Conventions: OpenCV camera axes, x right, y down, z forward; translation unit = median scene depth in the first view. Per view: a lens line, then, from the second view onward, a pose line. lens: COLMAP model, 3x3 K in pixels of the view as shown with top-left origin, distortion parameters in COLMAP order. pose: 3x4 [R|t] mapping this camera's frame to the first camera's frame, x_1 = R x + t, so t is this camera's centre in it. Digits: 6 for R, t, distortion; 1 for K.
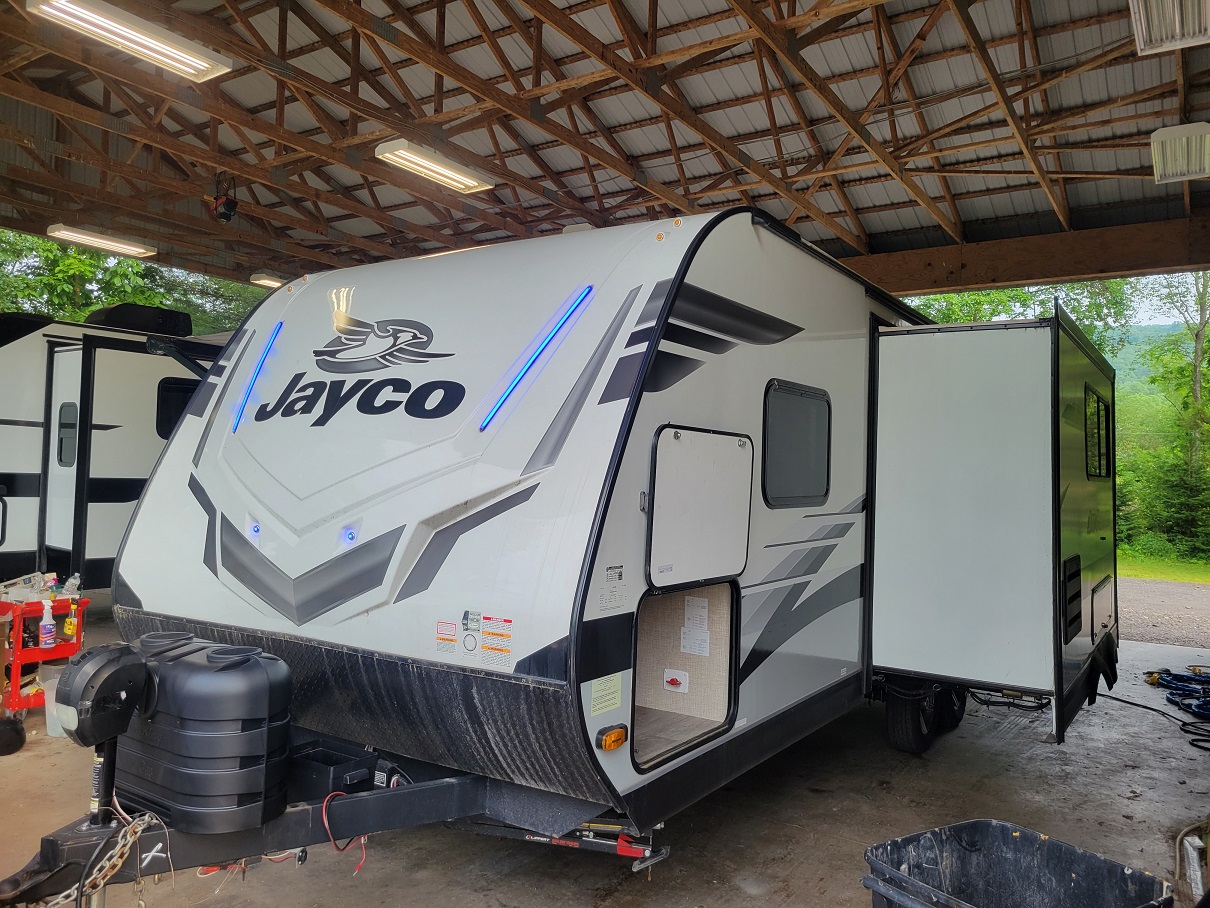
lens RADIAL K [[902.0, 0, 599.4], [0, 902.0, 449.4], [0, 0, 1]] dist [0.017818, -0.015657]
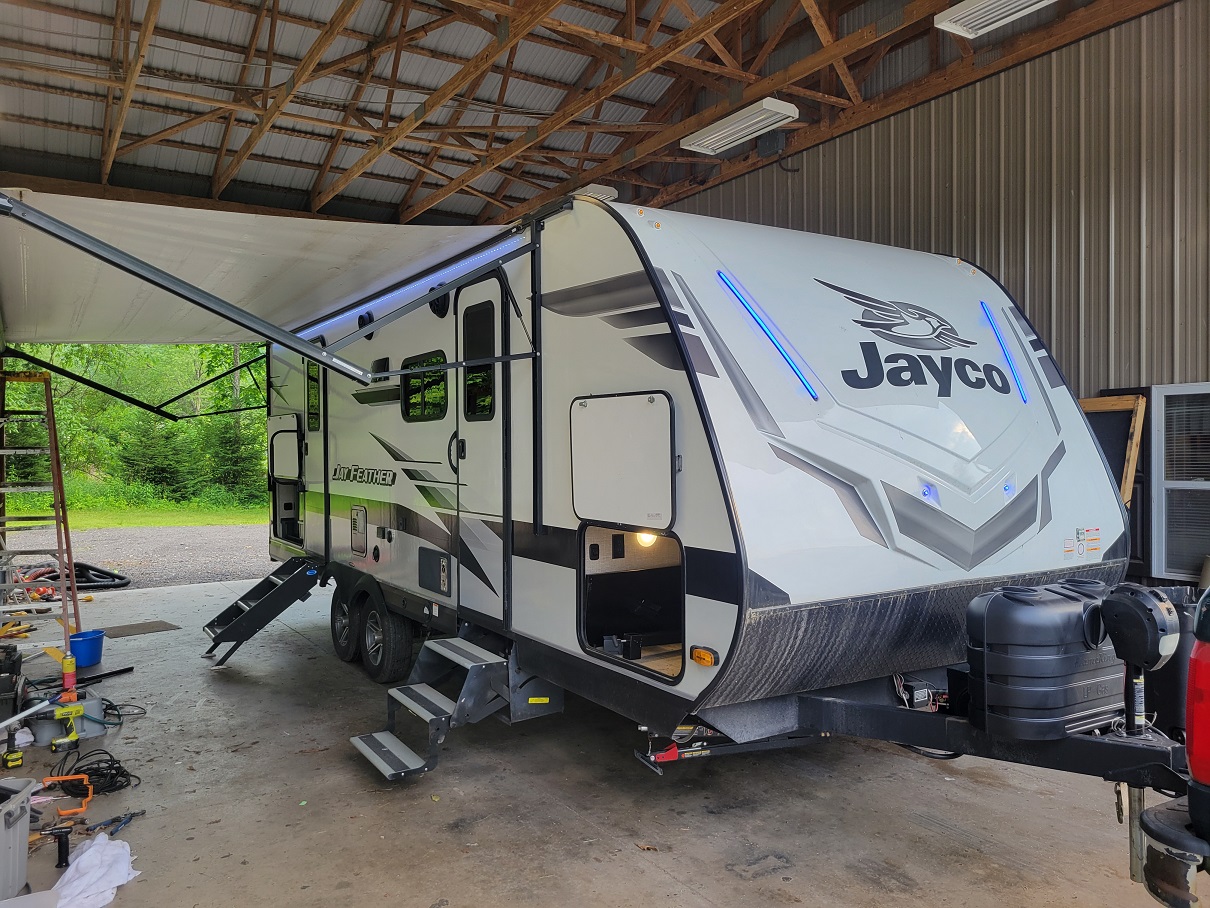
lens RADIAL K [[902.0, 0, 604.2], [0, 902.0, 458.2], [0, 0, 1]] dist [0.017818, -0.015657]
pose [[0.417117, -0.040068, 0.907969, -1.384338], [-0.011458, 0.998716, 0.049336, -0.000104], [-0.908780, -0.030982, 0.416123, 0.836310]]
